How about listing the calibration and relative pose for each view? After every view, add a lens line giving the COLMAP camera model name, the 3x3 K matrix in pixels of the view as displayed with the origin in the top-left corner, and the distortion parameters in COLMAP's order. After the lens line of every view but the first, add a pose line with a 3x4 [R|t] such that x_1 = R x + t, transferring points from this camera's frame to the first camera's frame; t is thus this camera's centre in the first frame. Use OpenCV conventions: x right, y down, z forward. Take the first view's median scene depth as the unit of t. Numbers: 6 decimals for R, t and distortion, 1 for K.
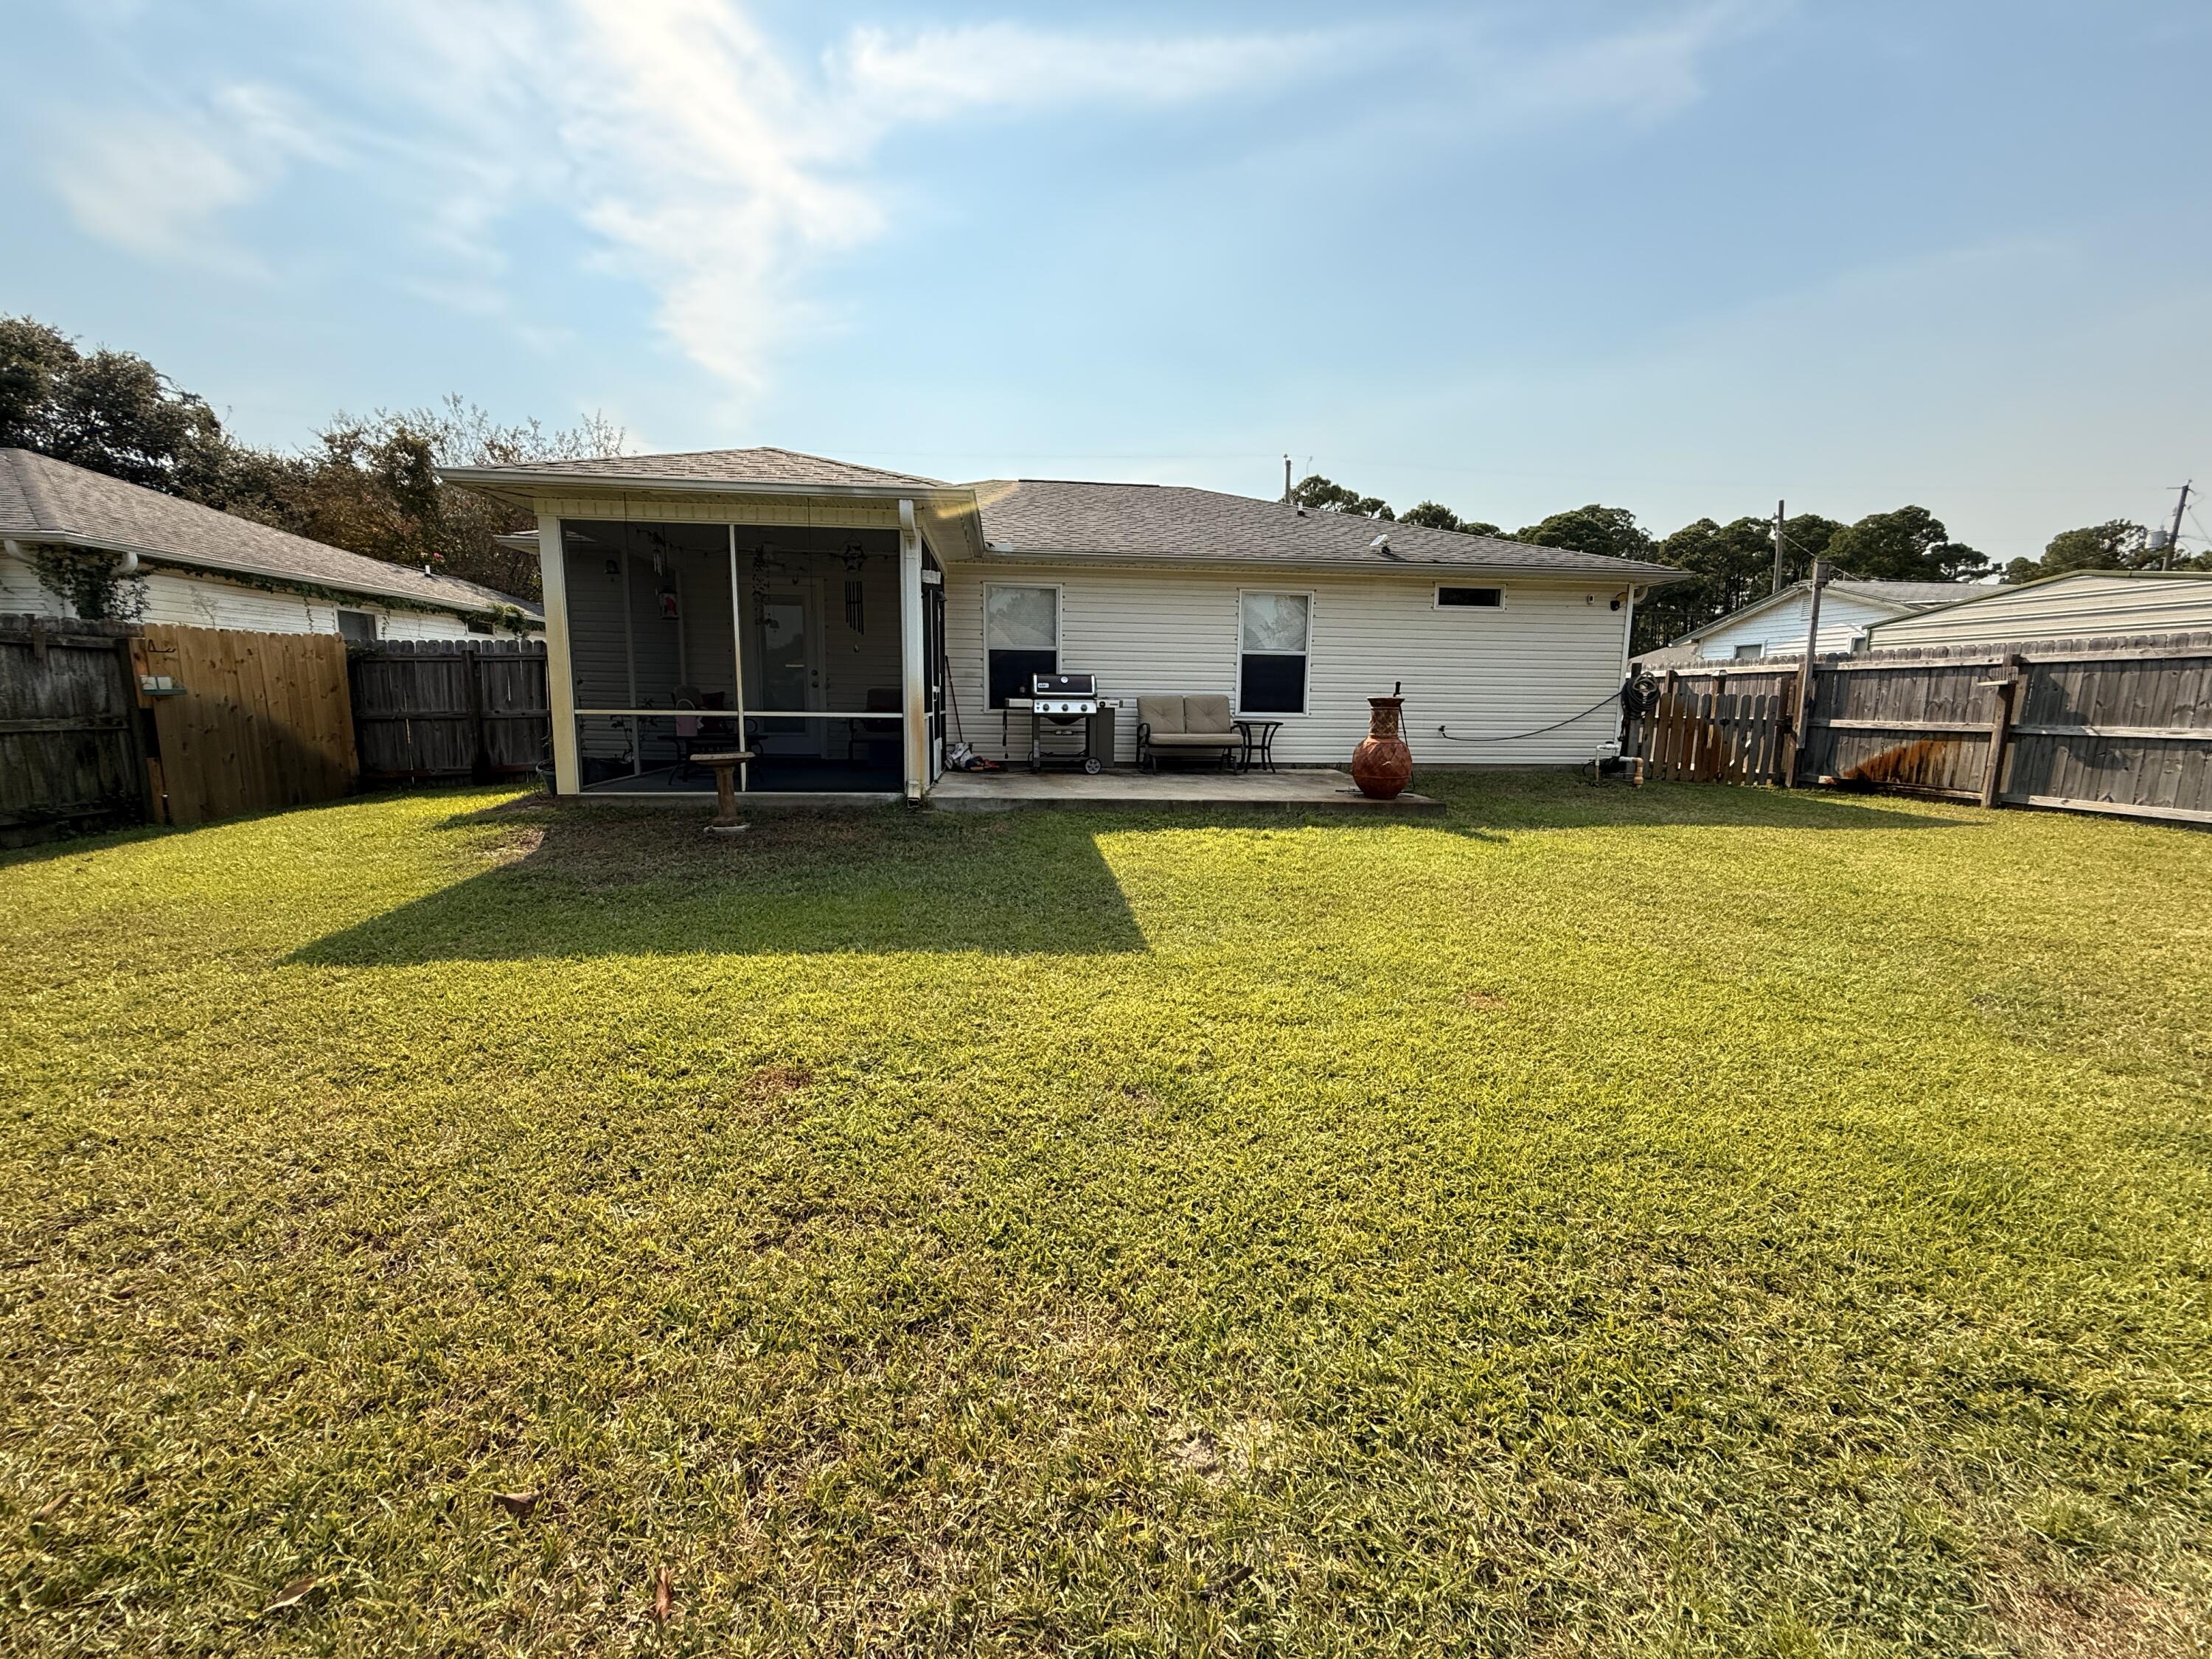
lens RADIAL K [[881.6, 0, 1101.1], [0, 881.6, 829.8], [0, 0, 1]] dist [-0.000130, -0.000105]
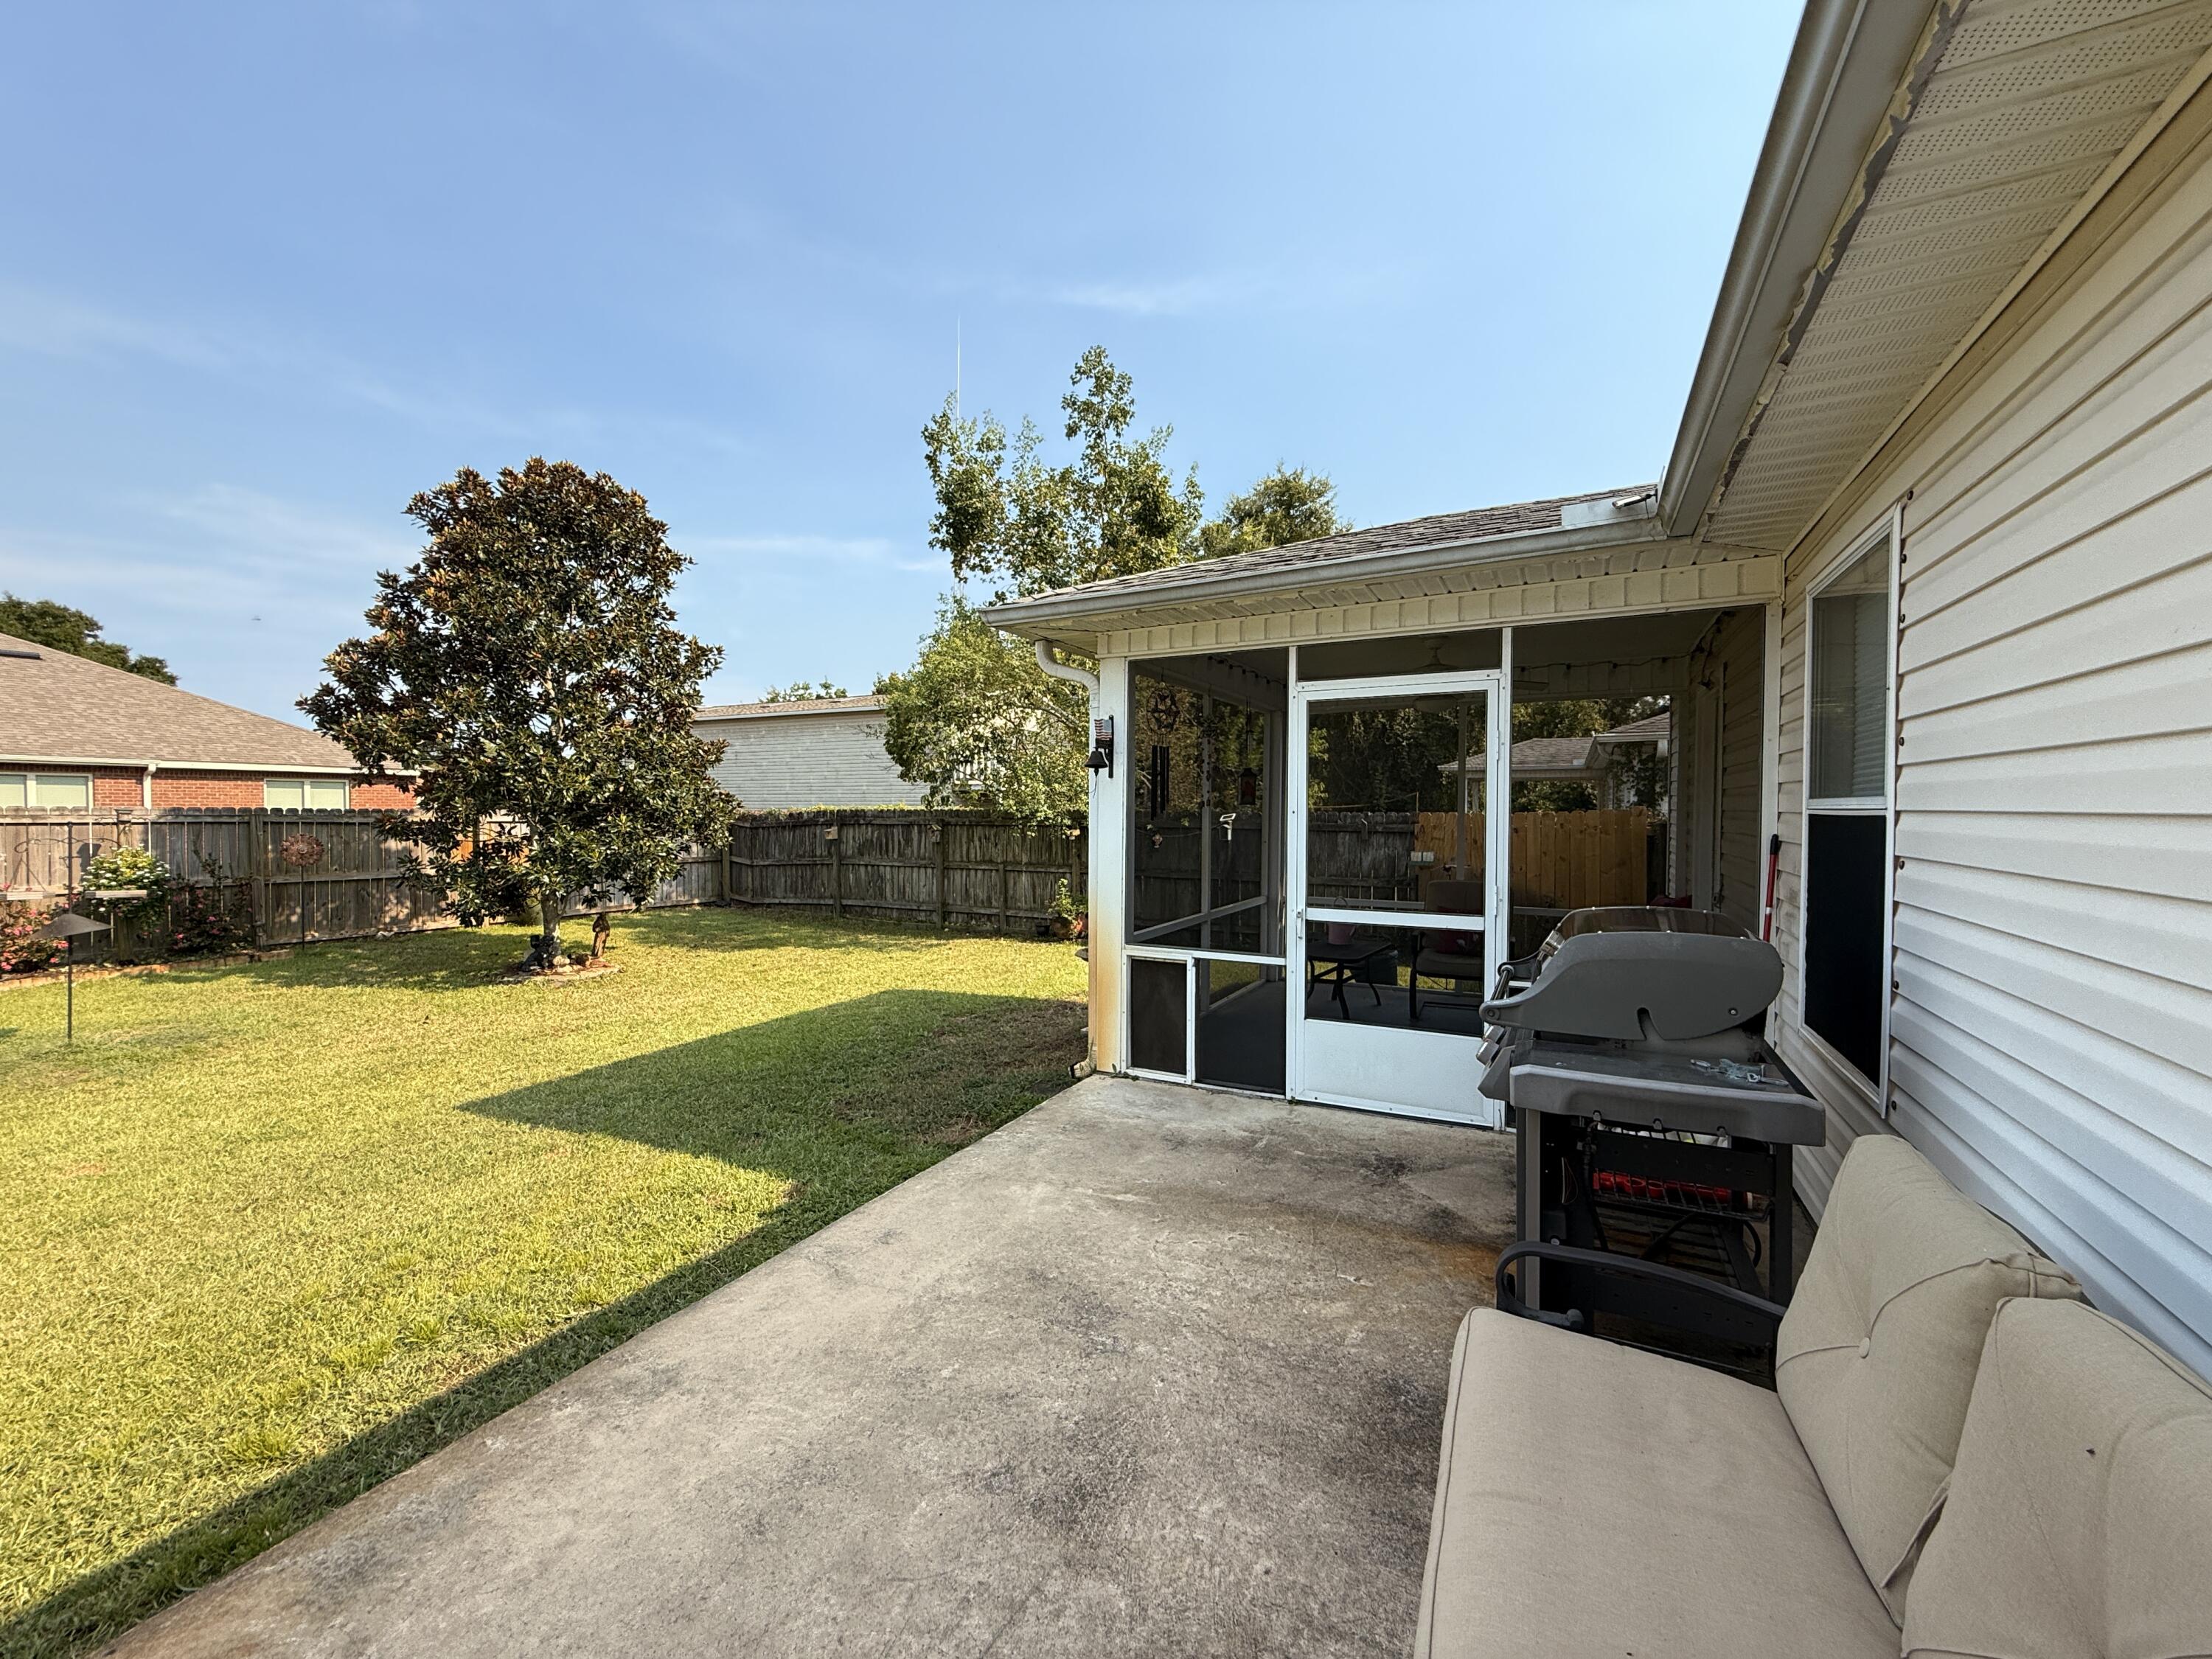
lens RADIAL K [[881.6, 0, 1101.1], [0, 881.6, 829.8], [0, 0, 1]] dist [-0.000130, -0.000105]
pose [[-0.553134, 0.005823, -0.833072, 0.253329], [-0.128846, 0.987346, 0.092451, -0.213502], [0.823068, 0.158476, -0.545384, 1.054941]]
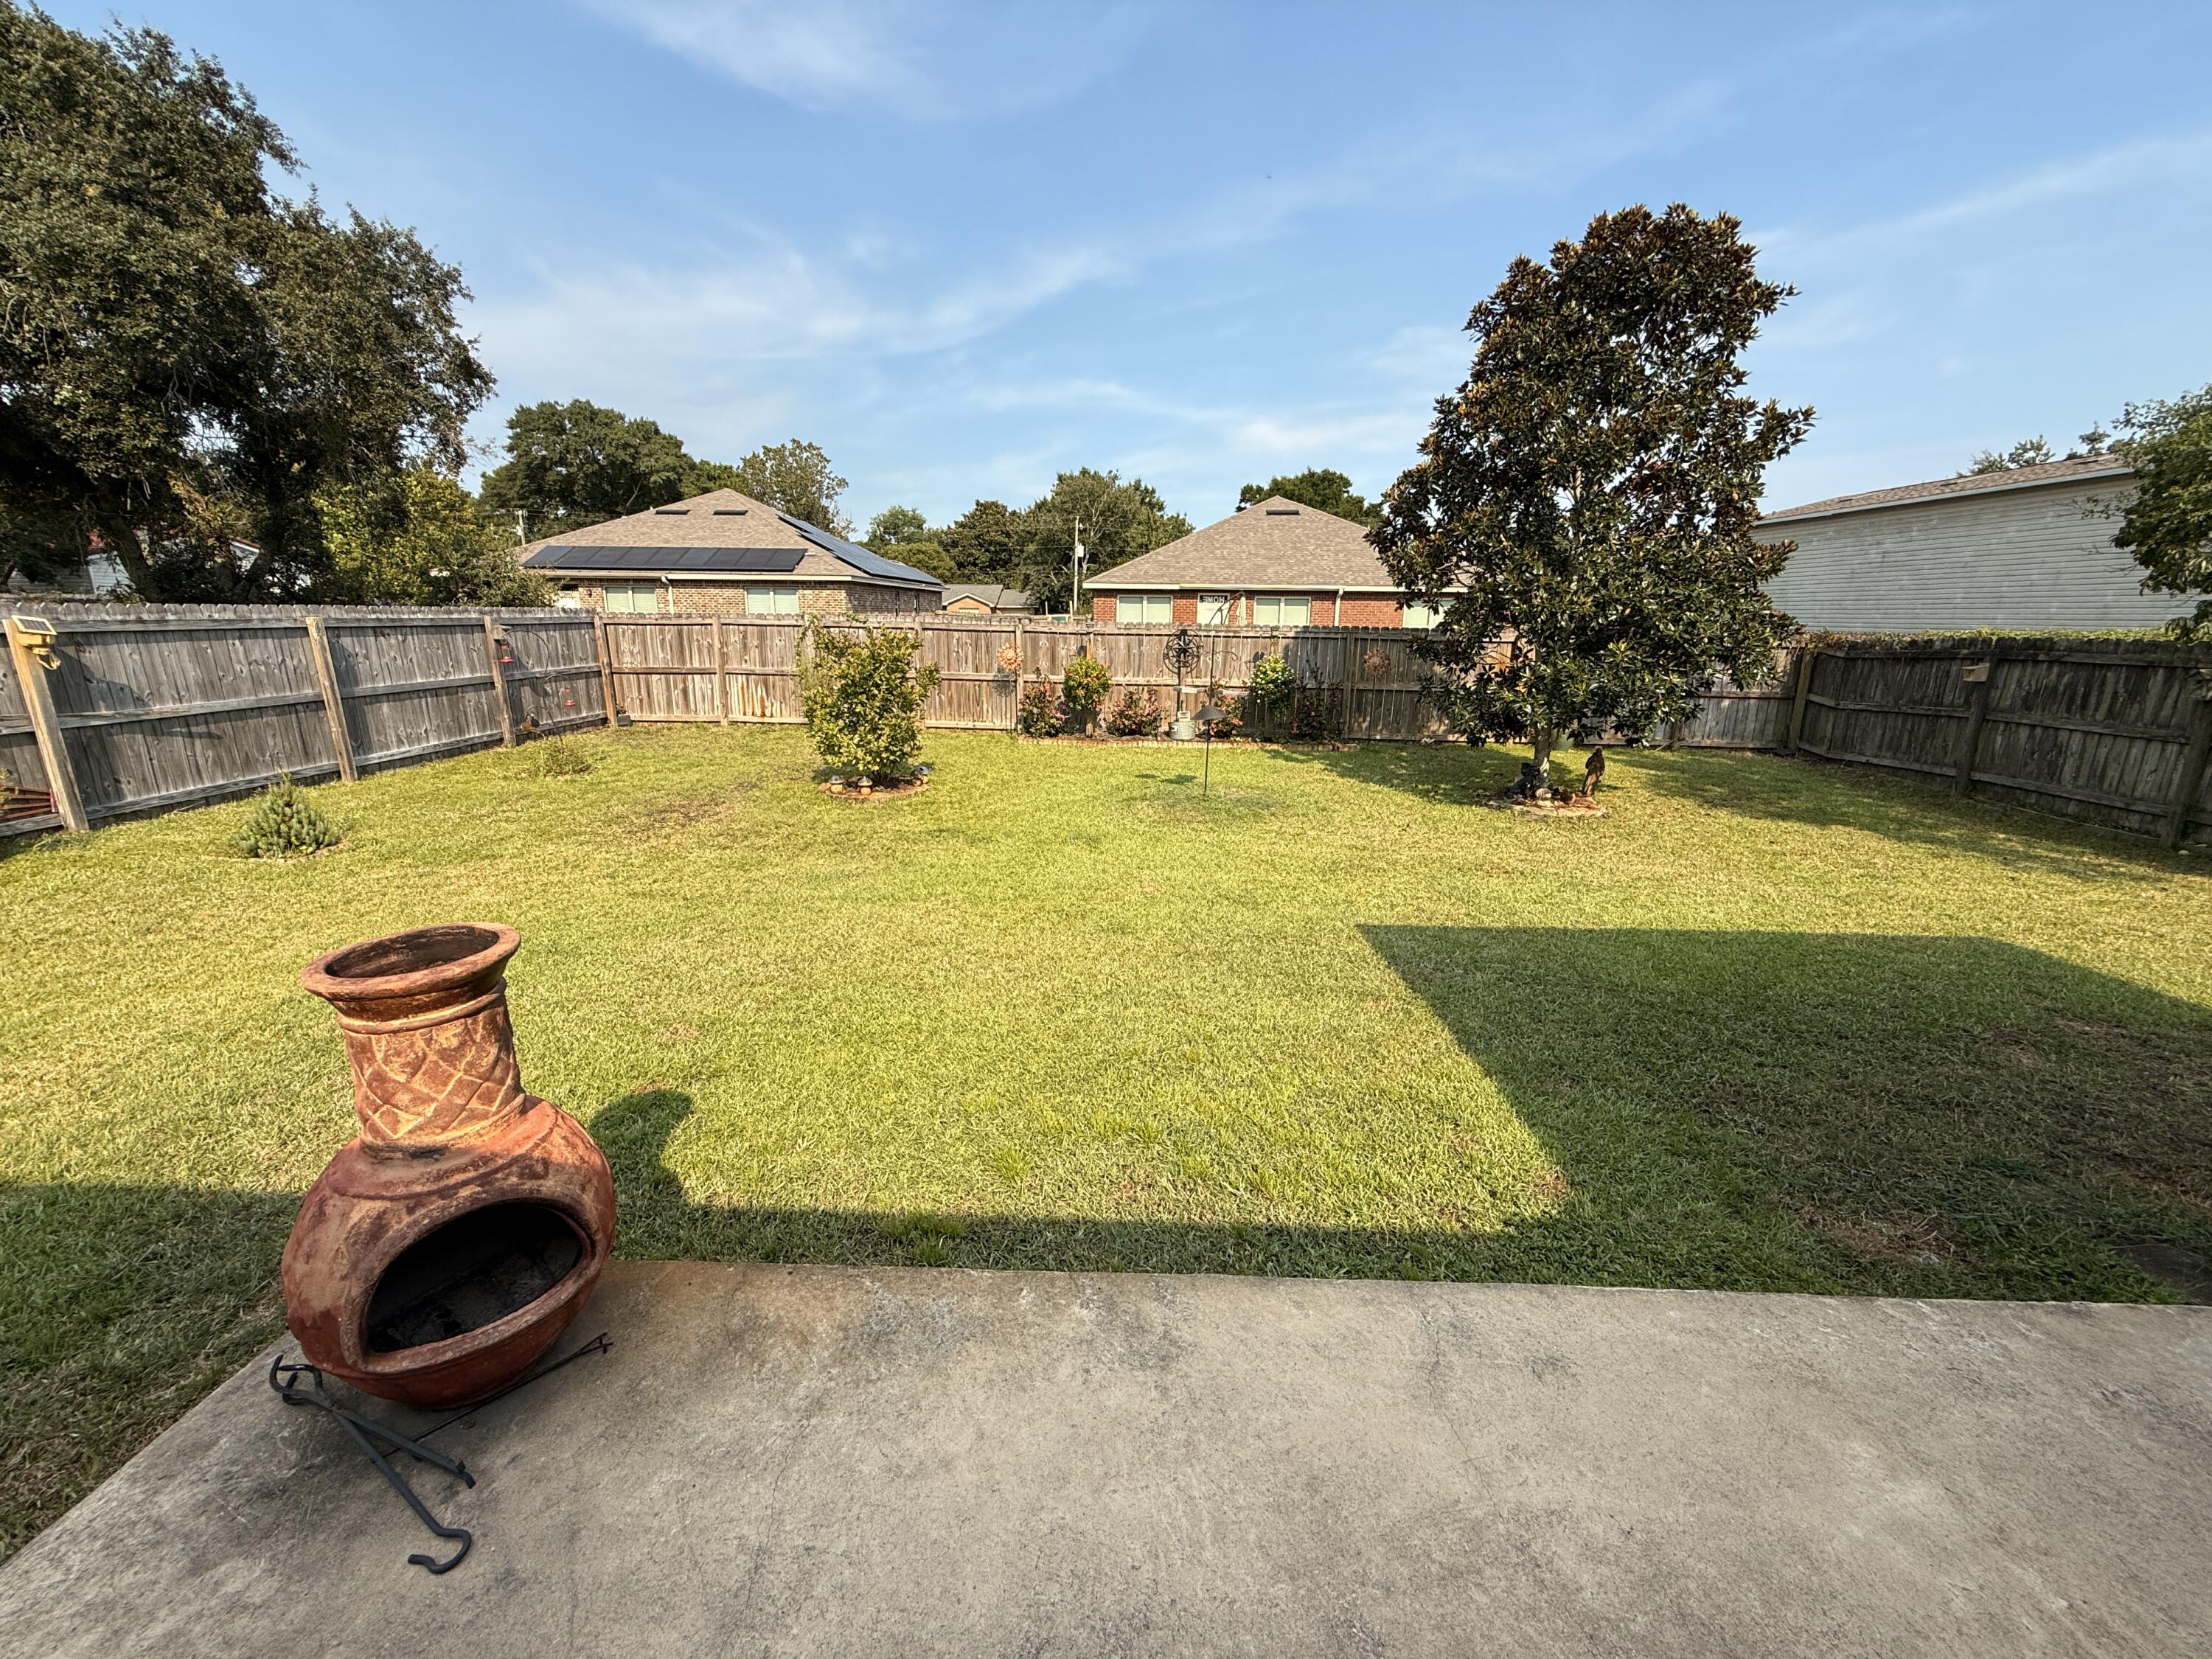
lens RADIAL K [[876.5, 0, 1099.8], [0, 876.5, 829.9], [0, 0, 1]] dist [0.000604, -0.000480]
pose [[-0.990124, -0.055122, 0.128903, 0.115869], [-0.002696, 0.926775, 0.375607, -0.218943], [-0.140169, 0.371550, -0.917771, 0.995520]]
